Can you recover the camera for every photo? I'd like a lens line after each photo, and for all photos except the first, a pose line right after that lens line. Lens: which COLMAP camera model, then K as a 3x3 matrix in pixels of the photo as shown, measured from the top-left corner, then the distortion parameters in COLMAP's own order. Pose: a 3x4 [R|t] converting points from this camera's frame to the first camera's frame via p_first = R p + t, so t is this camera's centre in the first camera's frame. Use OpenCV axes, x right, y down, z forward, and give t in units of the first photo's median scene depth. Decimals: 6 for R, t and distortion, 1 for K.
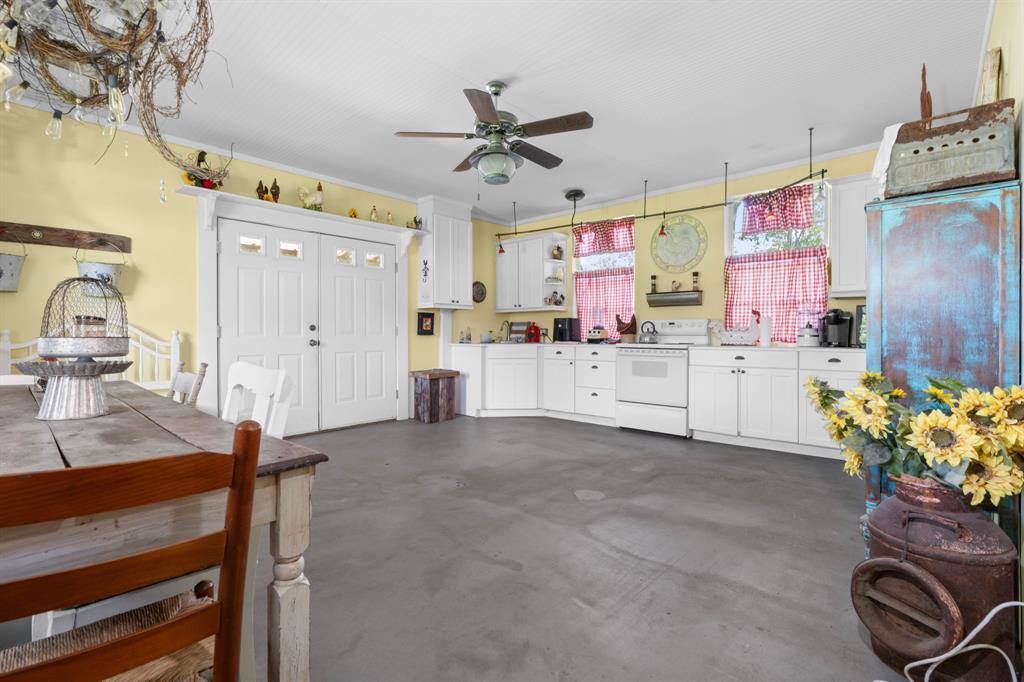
lens RADIAL K [[462.0, 0, 510.6], [0, 462.0, 343.7], [0, 0, 1]] dist [-0.003143, 0.000226]
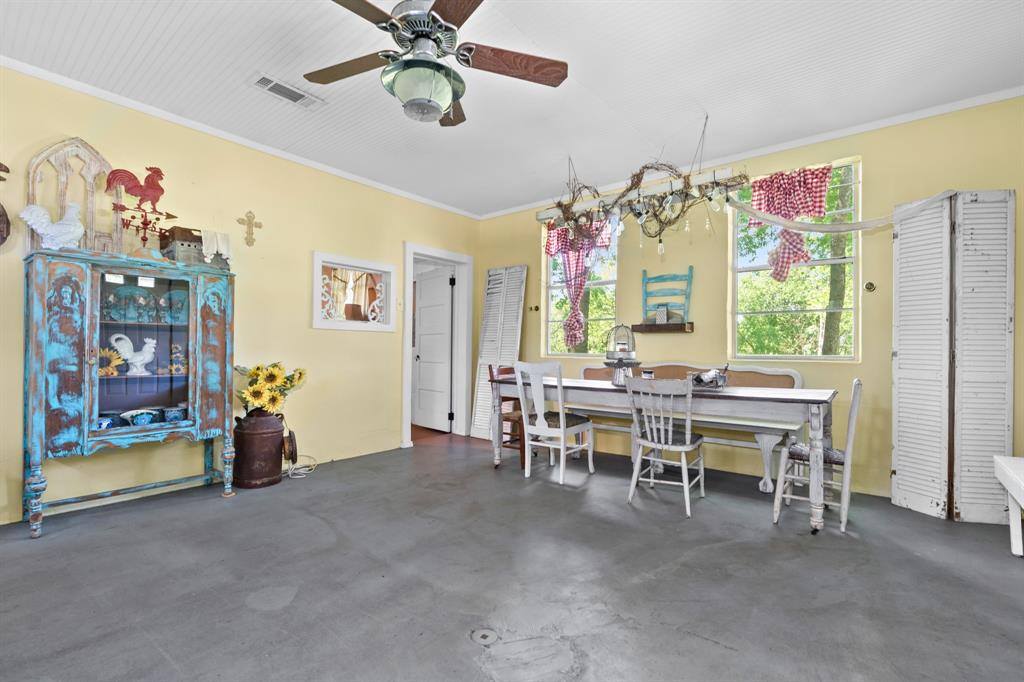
lens RADIAL K [[462.0, 0, 510.6], [0, 462.0, 343.7], [0, 0, 1]] dist [-0.003143, 0.000226]
pose [[-0.998082, -0.009153, -0.061219, -0.066408], [-0.009548, 0.999935, 0.006165, -0.016487], [0.061159, 0.006737, -0.998105, 0.951703]]
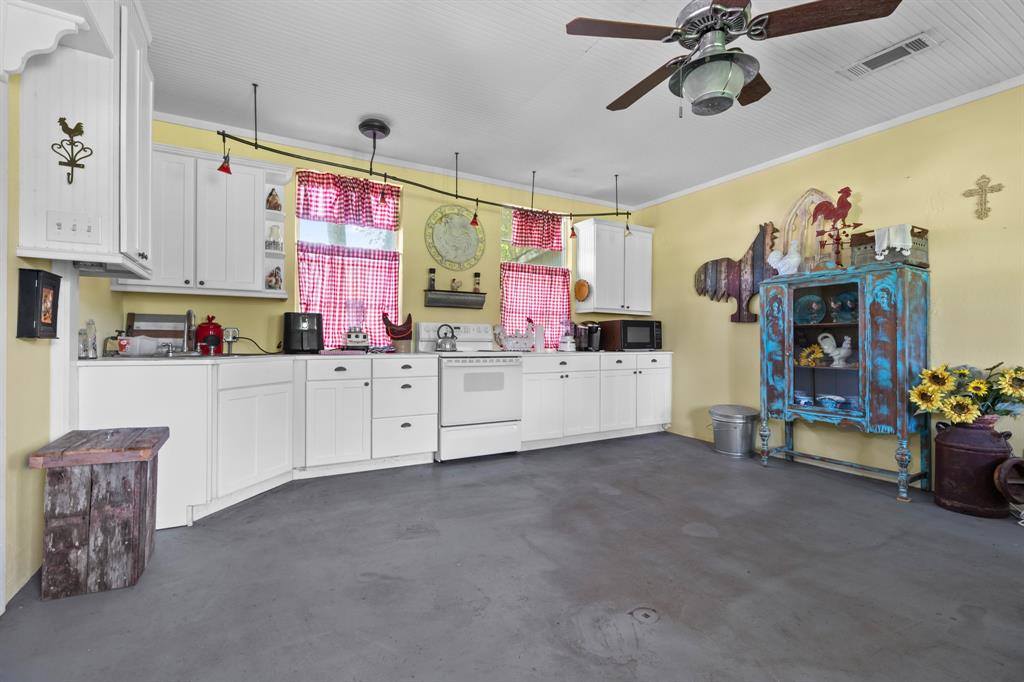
lens RADIAL K [[462.0, 0, 510.6], [0, 462.0, 343.7], [0, 0, 1]] dist [-0.003143, 0.000226]
pose [[0.315103, -0.001736, 0.949056, -0.426715], [0.014439, 0.999891, -0.002965, -0.009477], [-0.948948, 0.014638, 0.315094, 0.611088]]
